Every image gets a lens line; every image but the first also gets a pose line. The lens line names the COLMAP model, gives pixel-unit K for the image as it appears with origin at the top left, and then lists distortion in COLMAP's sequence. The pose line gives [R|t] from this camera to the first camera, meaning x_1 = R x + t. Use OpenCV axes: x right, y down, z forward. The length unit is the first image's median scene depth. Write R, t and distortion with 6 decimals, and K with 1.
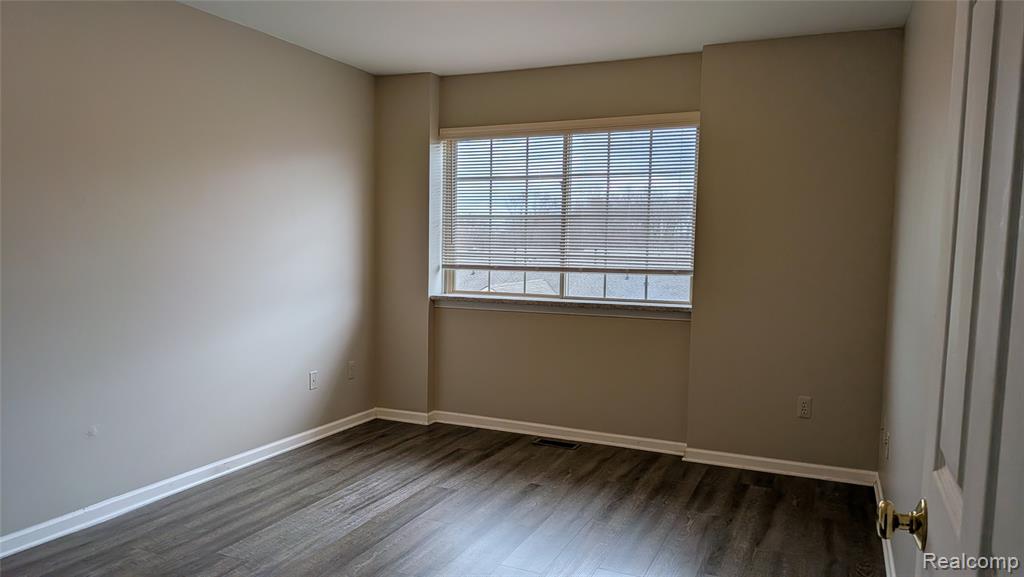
lens RADIAL K [[712.3, 0, 512.0], [0, 712.3, 288.5], [0, 0, 1]] dist [0.005106, -0.042738]
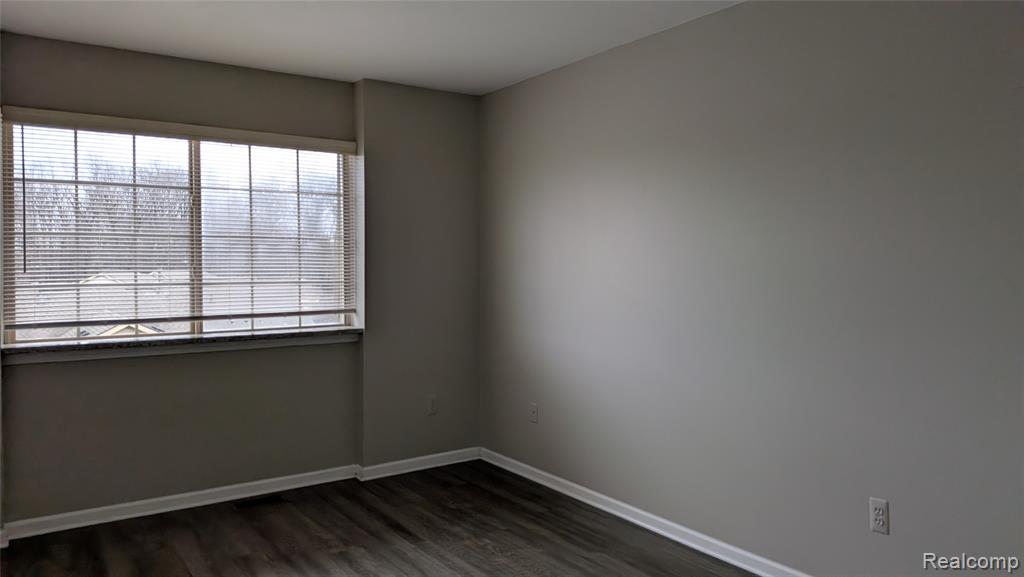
lens RADIAL K [[712.3, 0, 512.0], [0, 712.3, 288.5], [0, 0, 1]] dist [0.005106, -0.042738]
pose [[0.497968, -0.039823, 0.866280, -0.513637], [0.072284, 0.997375, 0.004298, -0.018885], [-0.864177, 0.060478, 0.499540, 0.296479]]
